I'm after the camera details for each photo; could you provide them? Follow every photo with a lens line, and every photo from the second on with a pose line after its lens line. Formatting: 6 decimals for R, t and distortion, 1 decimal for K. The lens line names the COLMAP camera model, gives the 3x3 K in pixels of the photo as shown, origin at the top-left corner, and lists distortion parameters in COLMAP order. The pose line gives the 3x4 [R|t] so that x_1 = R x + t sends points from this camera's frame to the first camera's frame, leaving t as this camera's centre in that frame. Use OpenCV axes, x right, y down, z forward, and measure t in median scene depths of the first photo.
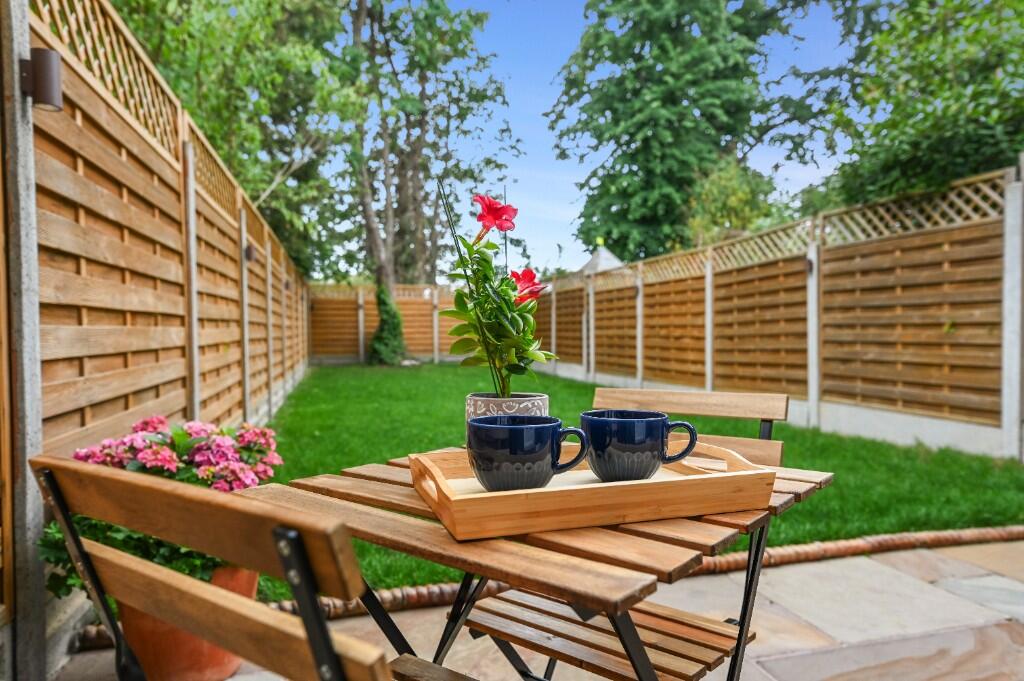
lens RADIAL K [[657.3, 0, 512.0], [0, 657.3, 340.5], [0, 0, 1]] dist [0.005549, 0.000285]
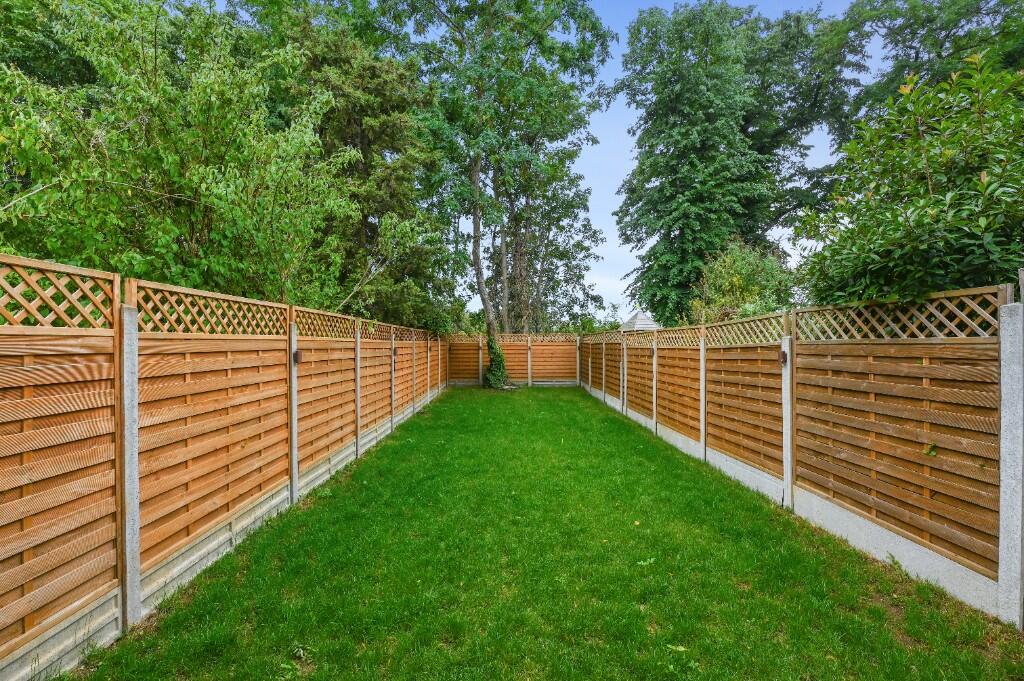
lens RADIAL K [[409.2, 0, 512.0], [0, 409.2, 340.5], [0, 0, 1]] dist [-0.023372, 0.000601]
pose [[0.972983, 0.002624, -0.230861, 0.169927], [-0.009560, 0.999536, -0.028931, -0.117666], [0.230678, 0.030356, 0.972557, 0.242610]]
